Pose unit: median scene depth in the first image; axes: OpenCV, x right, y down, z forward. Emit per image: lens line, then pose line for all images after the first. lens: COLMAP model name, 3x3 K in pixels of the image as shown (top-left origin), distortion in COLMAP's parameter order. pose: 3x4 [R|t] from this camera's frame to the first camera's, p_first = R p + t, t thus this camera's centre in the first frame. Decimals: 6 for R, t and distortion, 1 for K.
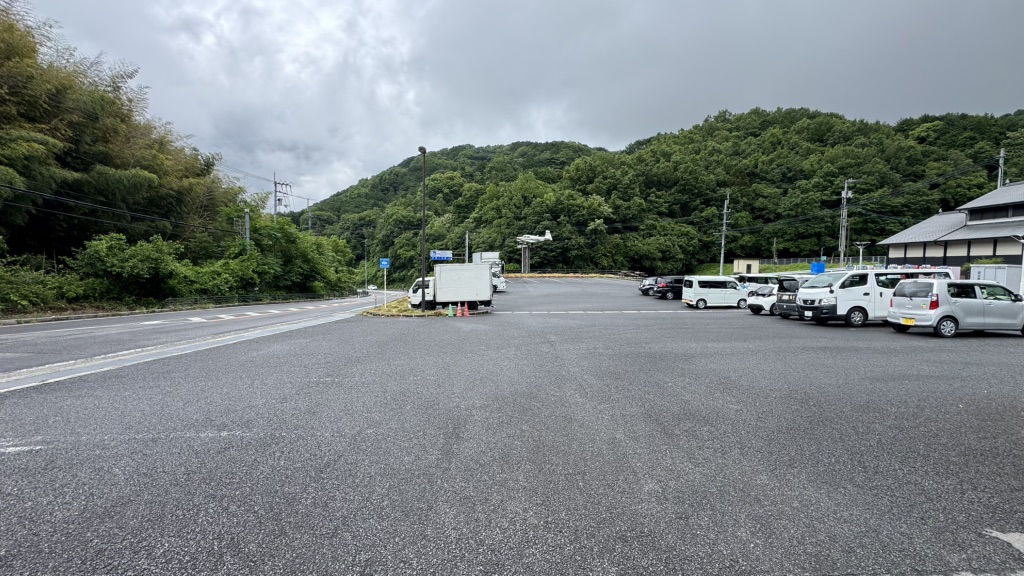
lens RADIAL K [[405.8, 0, 516.4], [0, 405.8, 289.3], [0, 0, 1]] dist [0.000352, -0.000632]
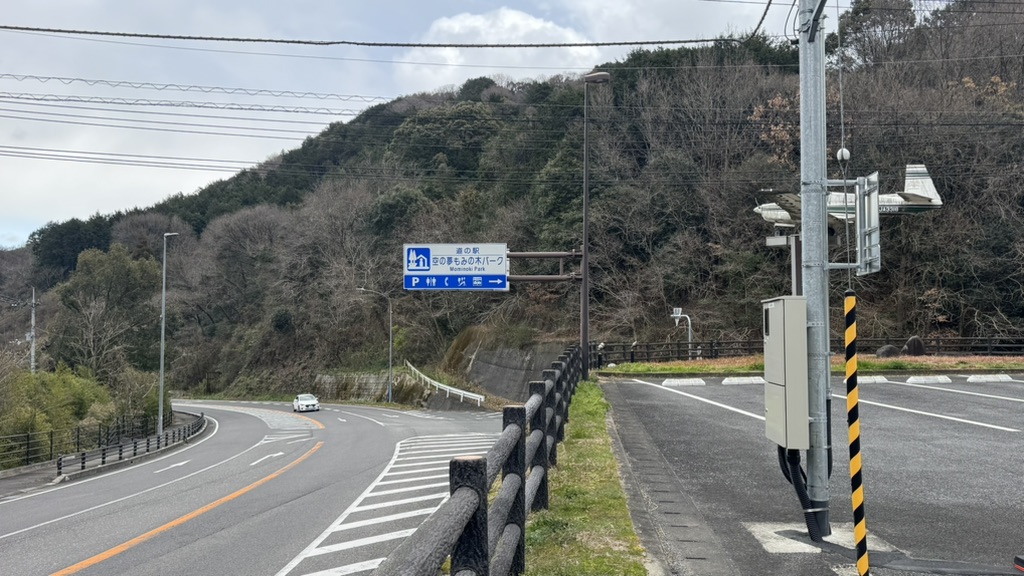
lens RADIAL K [[852.9, 0, 522.2], [0, 852.9, 289.5], [0, 0, 1]] dist [0.081306, -0.027606]
pose [[0.996104, -0.017312, -0.086474, -0.098236], [0.007411, 0.993507, -0.113532, -0.022123], [0.087878, 0.112449, 0.989764, 0.499503]]
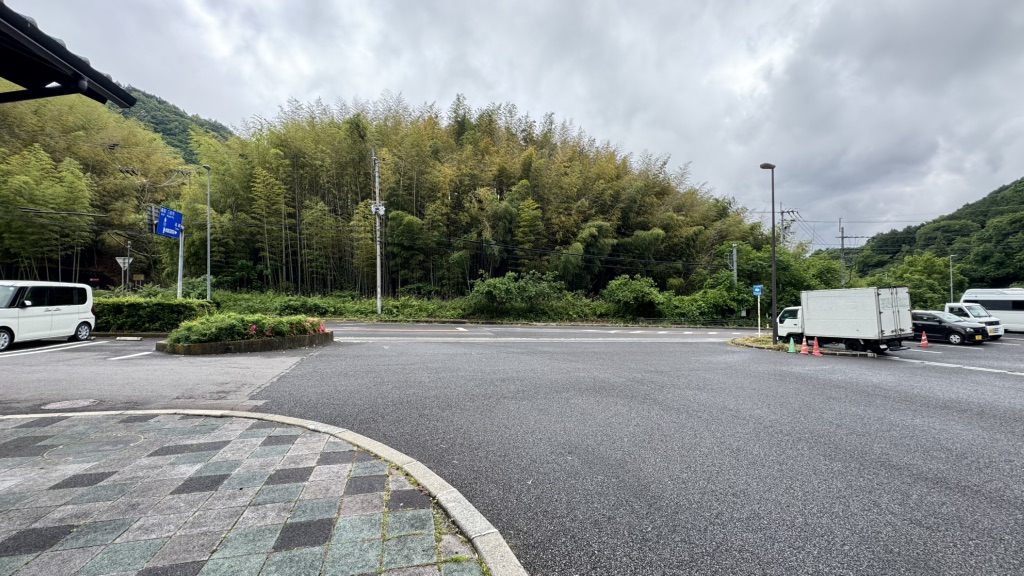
lens RADIAL K [[405.8, 0, 509.5], [0, 405.8, 285.9], [0, 0, 1]] dist [0.000352, -0.000632]
pose [[0.250432, -0.032435, -0.967591, 0.139823], [-0.042547, 0.998104, -0.044470, -0.002254], [0.967199, 0.052305, 0.248577, 0.062616]]
